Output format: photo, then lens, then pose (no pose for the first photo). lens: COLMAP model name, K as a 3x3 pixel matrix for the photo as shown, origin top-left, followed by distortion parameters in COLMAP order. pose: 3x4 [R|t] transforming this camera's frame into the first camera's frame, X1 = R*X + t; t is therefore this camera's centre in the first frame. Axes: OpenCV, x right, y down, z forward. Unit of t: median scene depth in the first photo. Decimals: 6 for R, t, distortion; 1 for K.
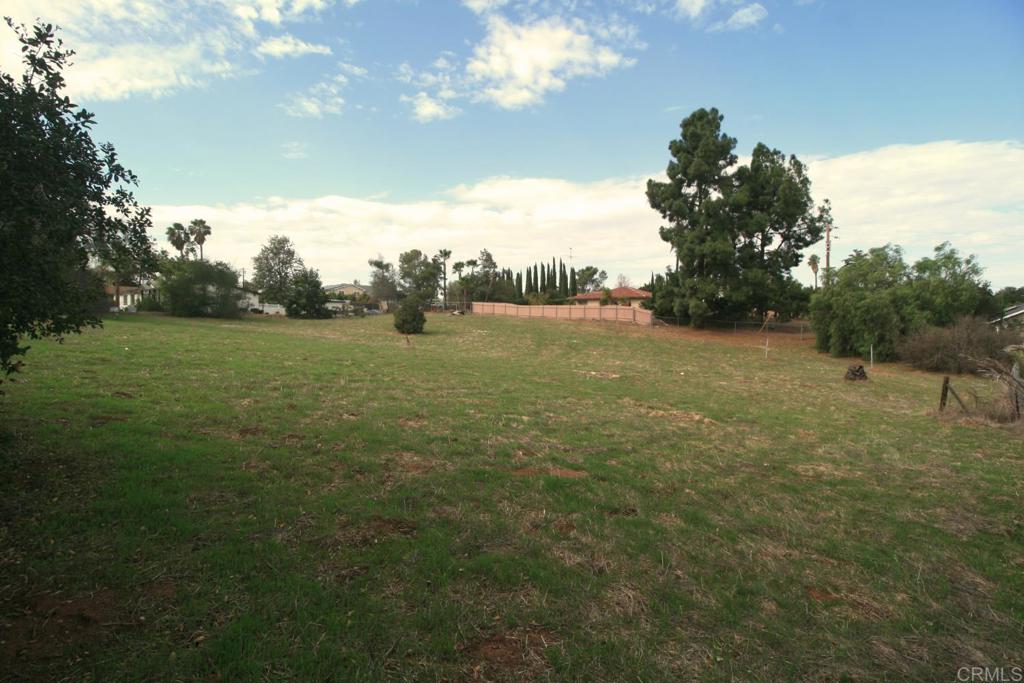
lens RADIAL K [[444.6, 0, 512.0], [0, 444.6, 341.5], [0, 0, 1]] dist [-0.001285, -0.000093]
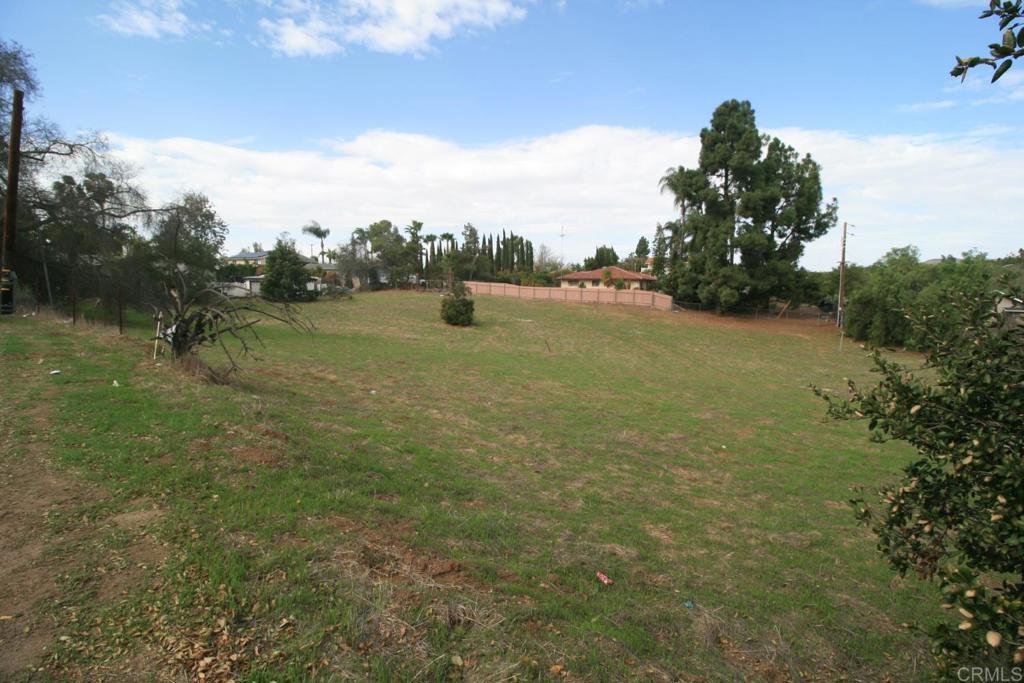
lens RADIAL K [[465.8, 0, 512.0], [0, 465.8, 341.5], [0, 0, 1]] dist [0.001276, -0.011257]
pose [[0.973235, -0.019554, 0.228978, -0.257067], [0.004808, 0.997888, 0.064780, -0.032095], [-0.229761, -0.061946, 0.971274, 0.032603]]
